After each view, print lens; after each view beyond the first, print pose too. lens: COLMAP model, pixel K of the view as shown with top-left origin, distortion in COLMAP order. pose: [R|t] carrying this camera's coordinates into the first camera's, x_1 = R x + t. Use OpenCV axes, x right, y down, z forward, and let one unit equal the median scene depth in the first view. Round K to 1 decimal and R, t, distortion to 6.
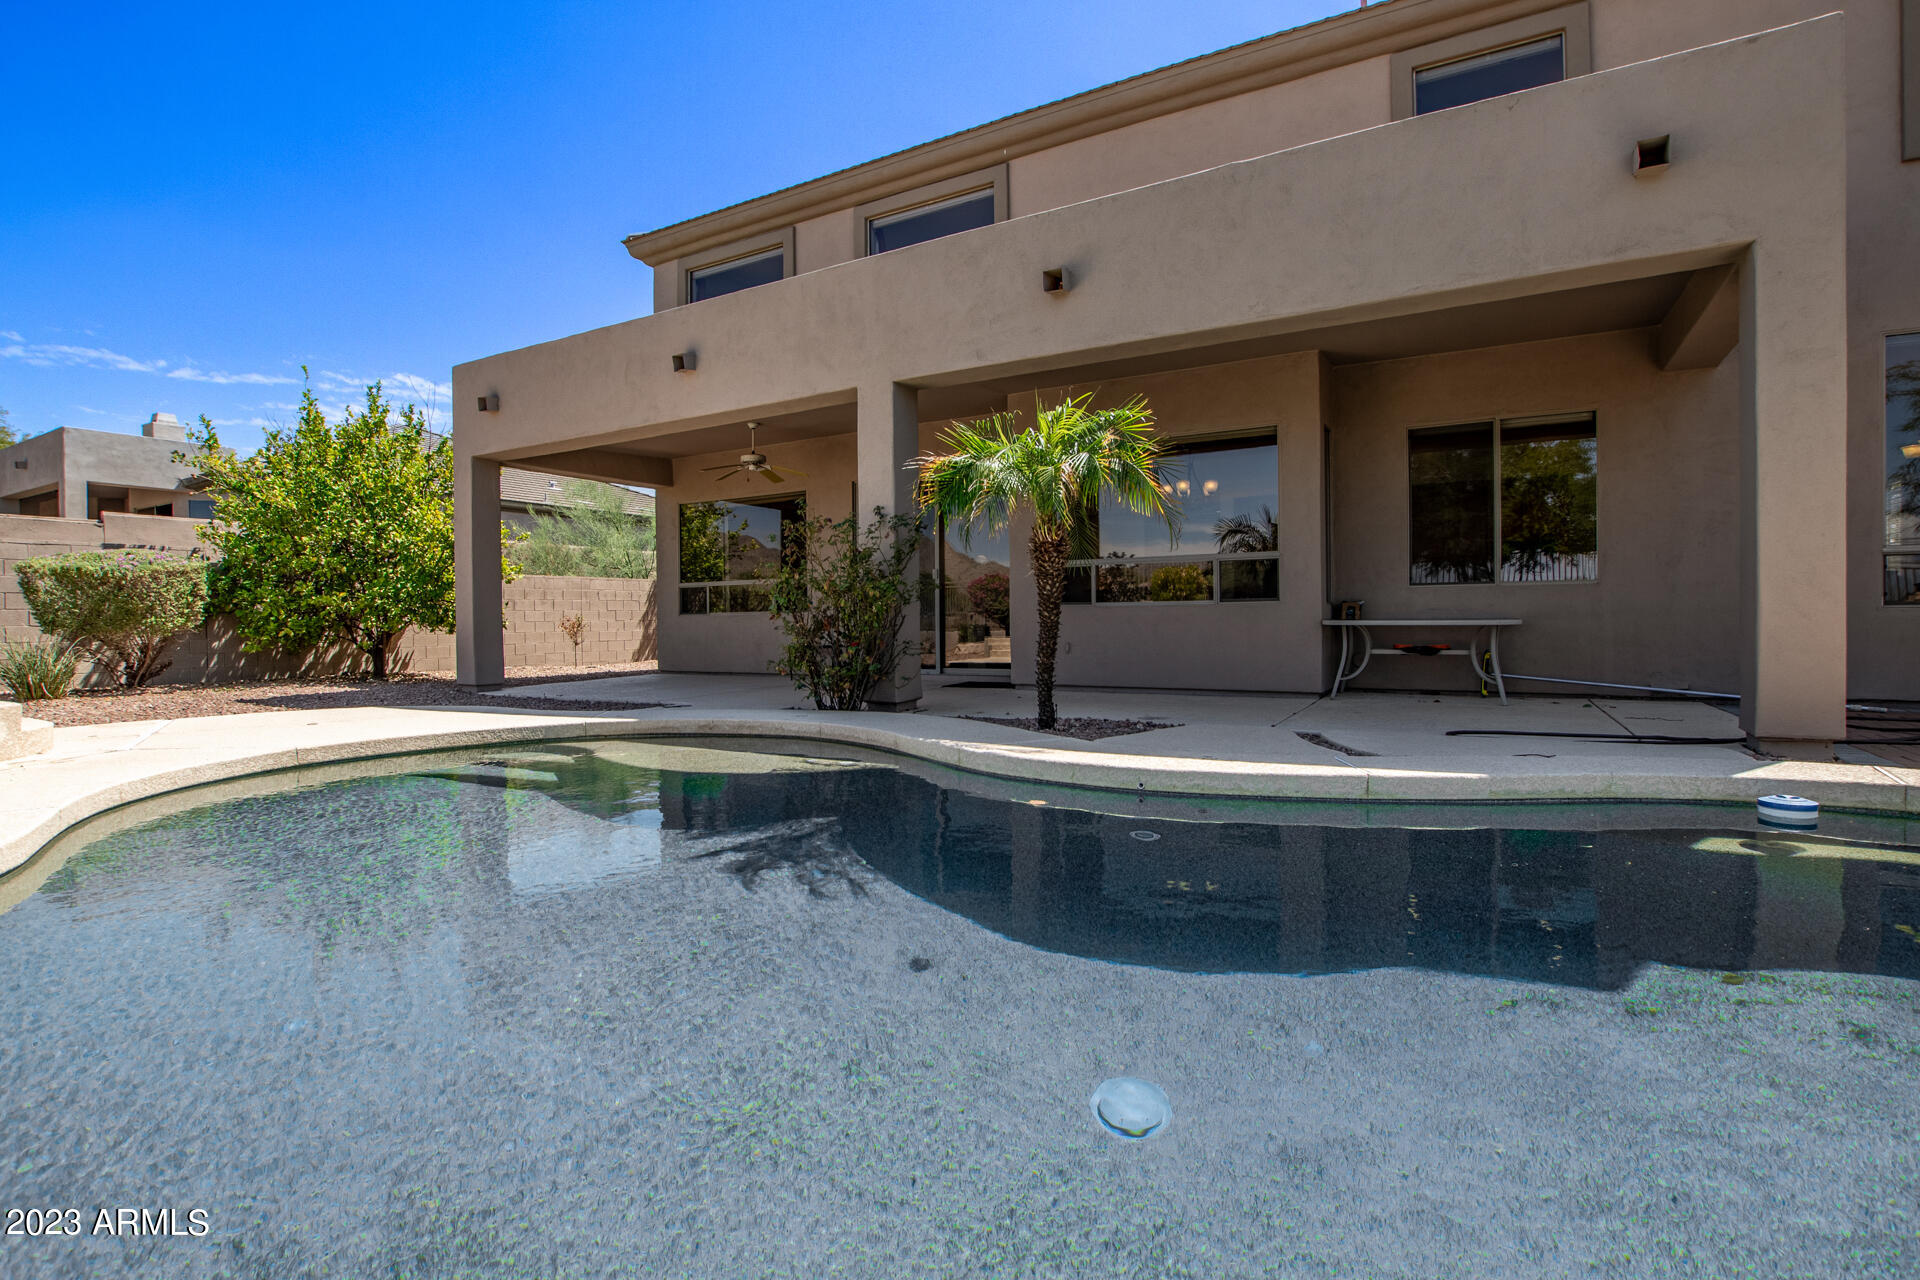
lens RADIAL K [[890.0, 0, 960.0], [0, 890.0, 640.0], [0, 0, 1]] dist [-0.001457, -0.014055]
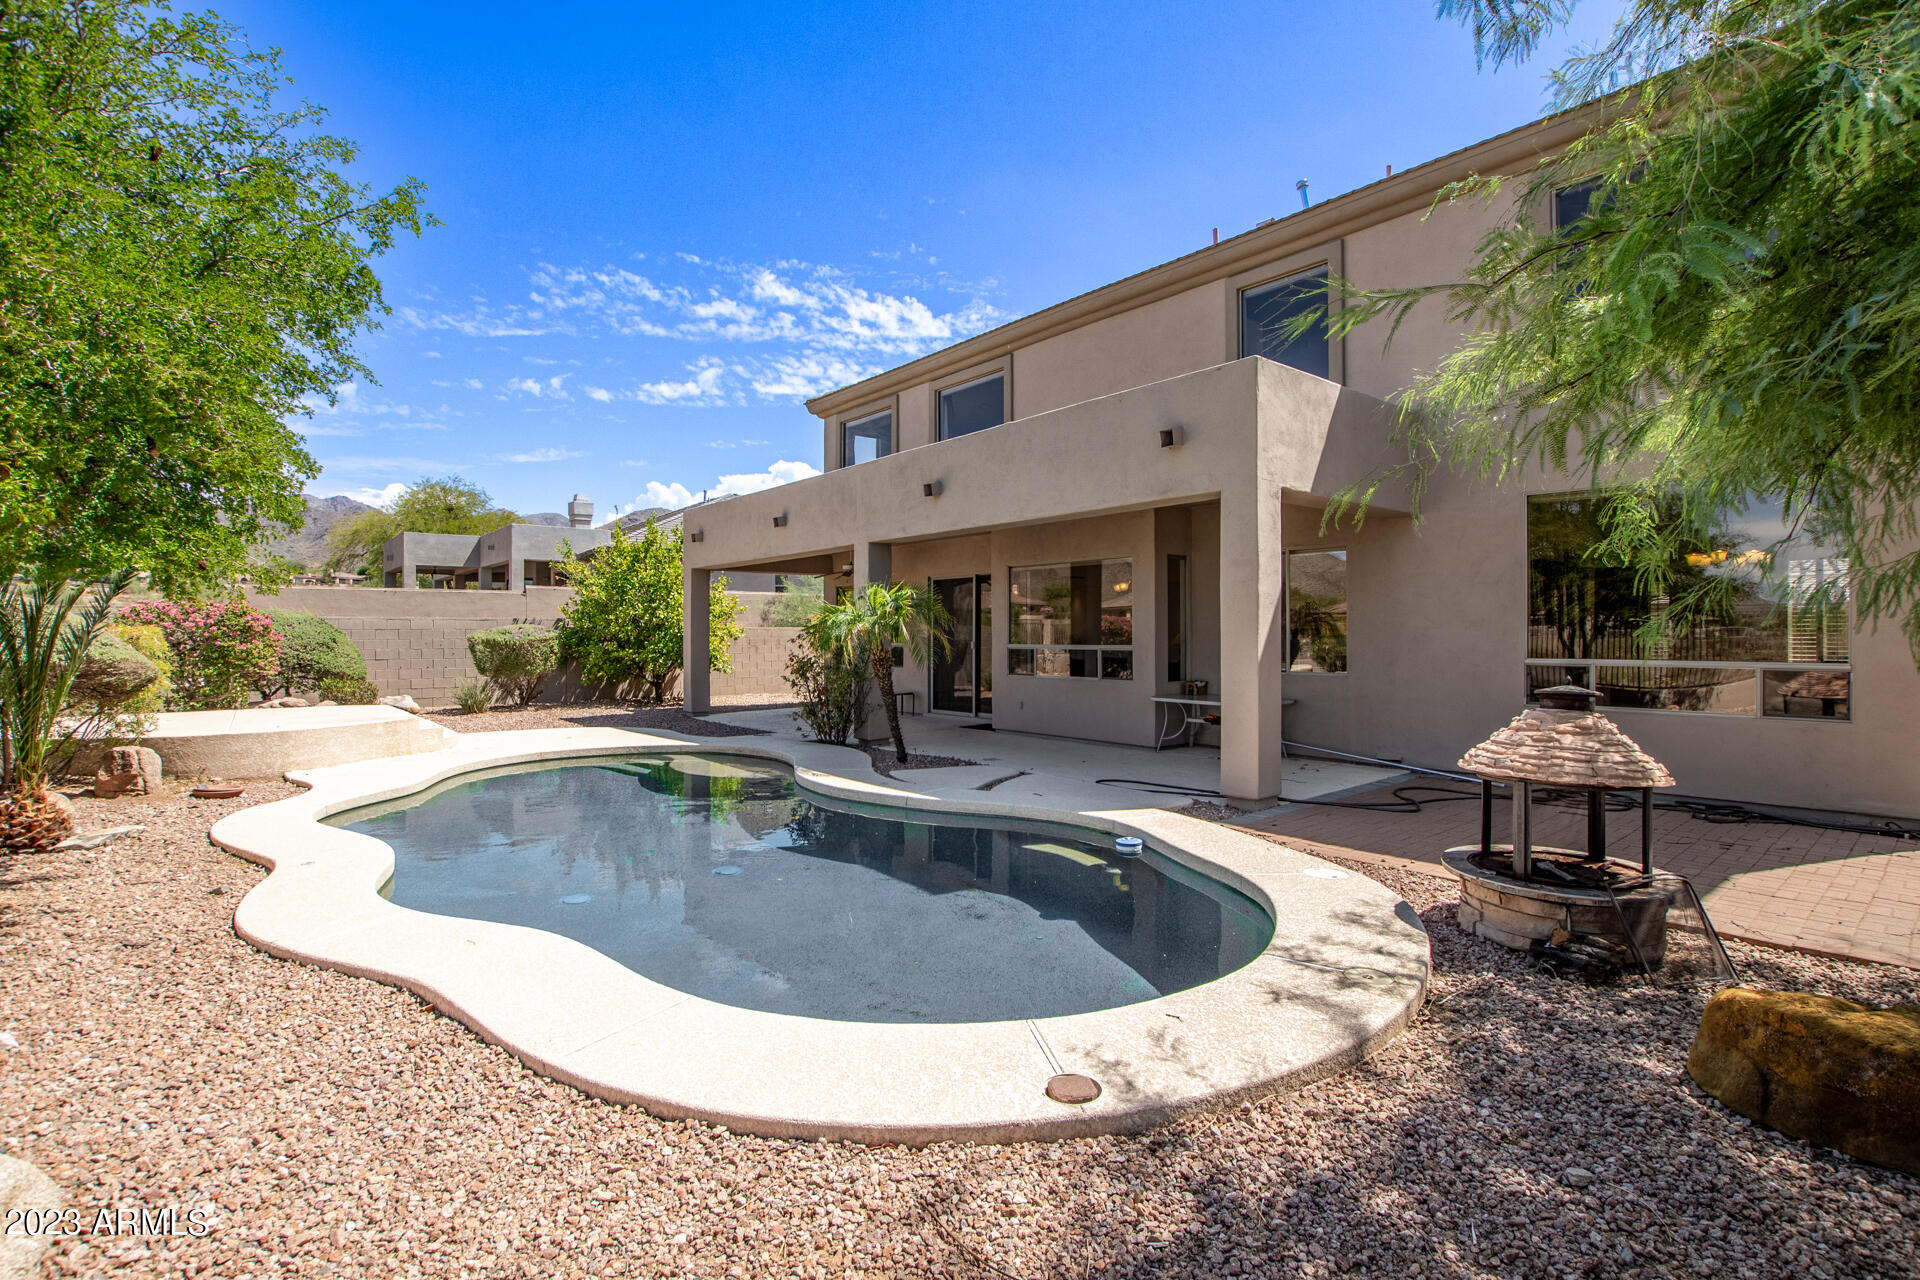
lens RADIAL K [[890.0, 0, 960.0], [0, 890.0, 640.0], [0, 0, 1]] dist [-0.001457, -0.014055]
pose [[0.936939, 0.009079, -0.349376, 0.498649], [-0.014703, 0.999801, -0.013449, -0.070158], [0.349185, 0.017738, 0.936886, -0.351263]]
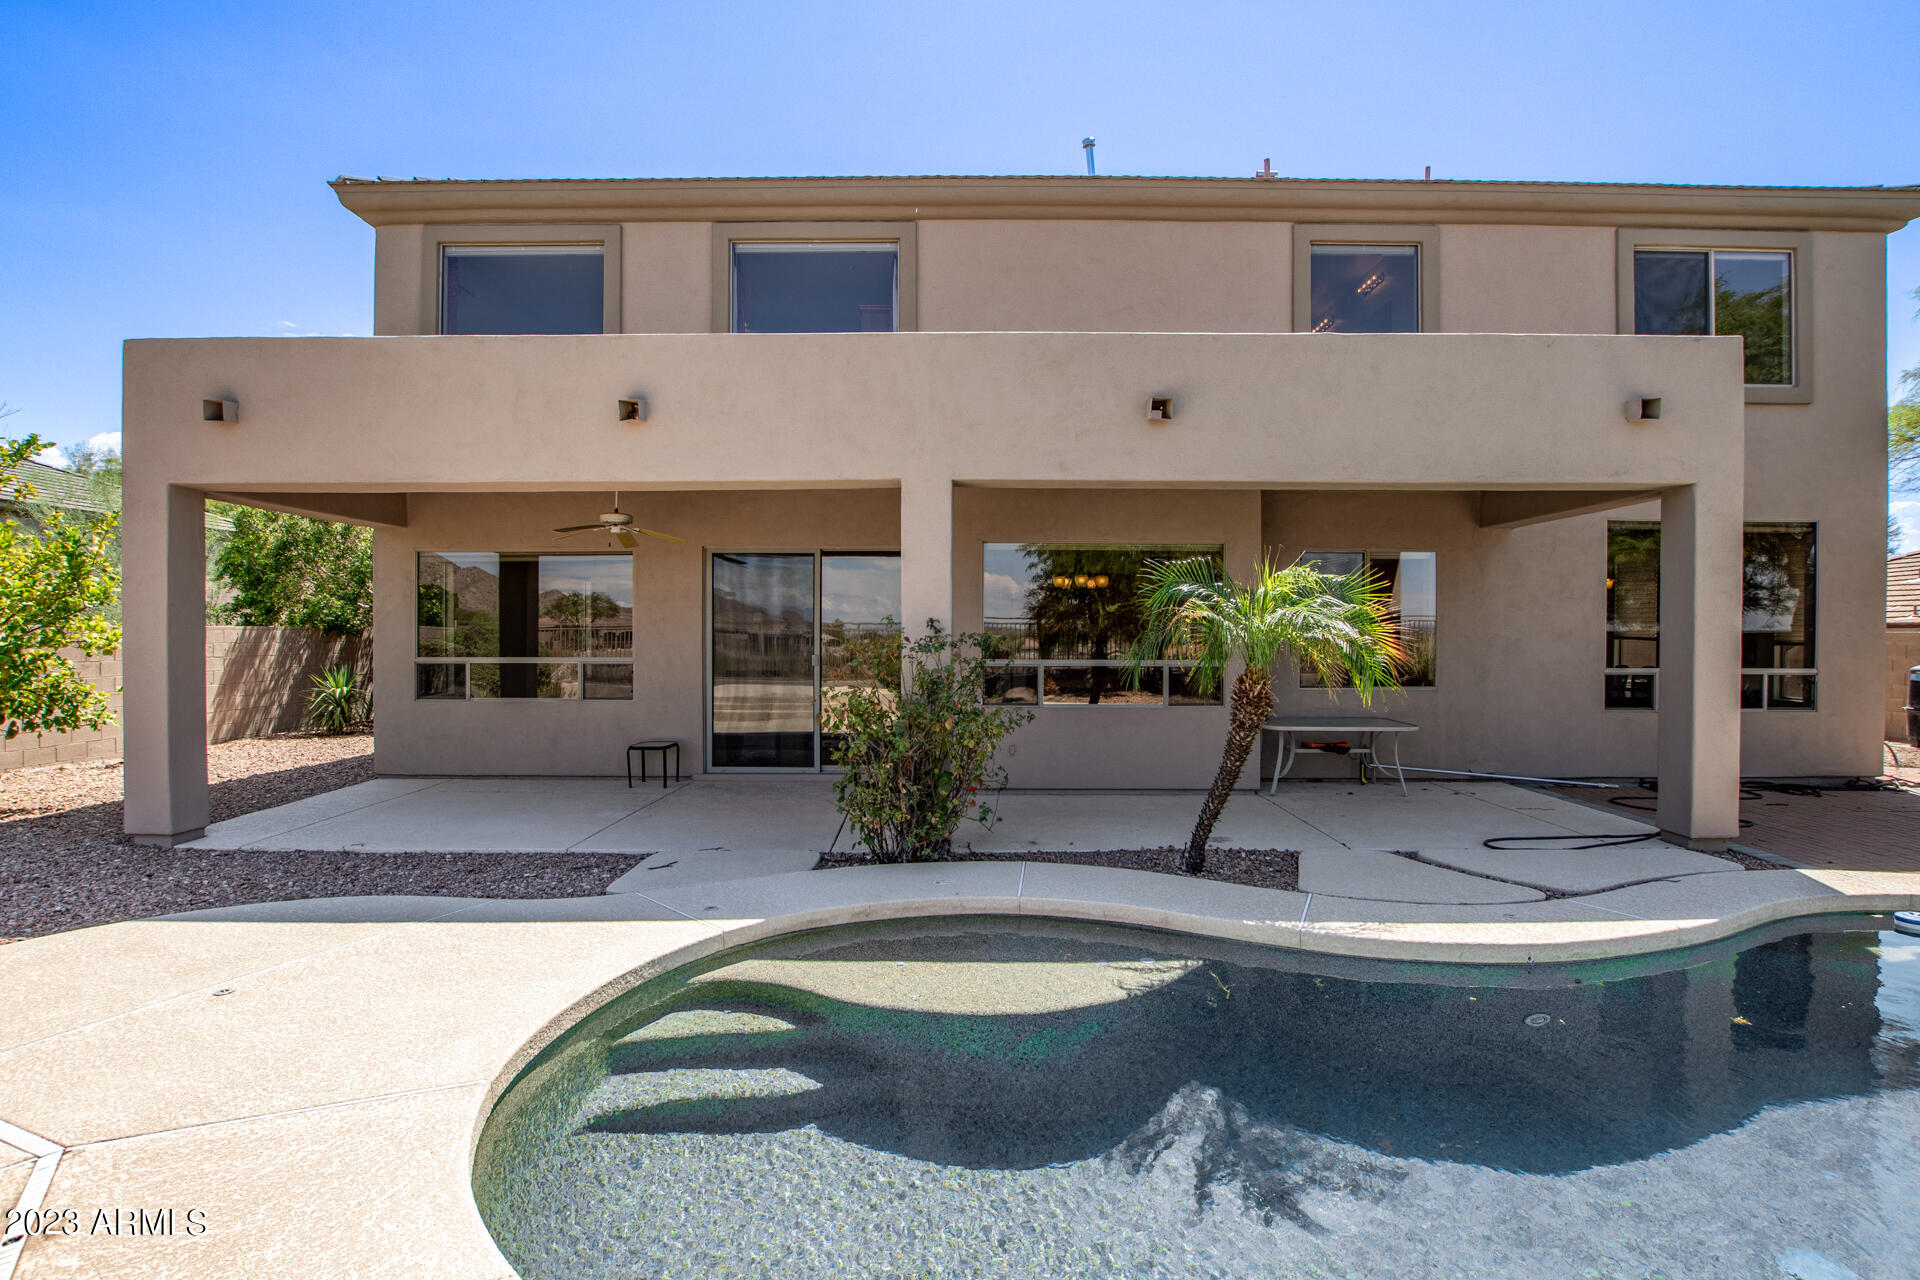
lens RADIAL K [[933.6, 0, 963.8], [0, 933.6, 645.7], [0, 0, 1]] dist [-0.003138, -0.000055]
pose [[0.873457, 0.005913, 0.486865, -0.396963], [0.002458, 0.999860, -0.016554, -0.083818], [-0.486895, 0.015656, 0.873320, 0.139555]]
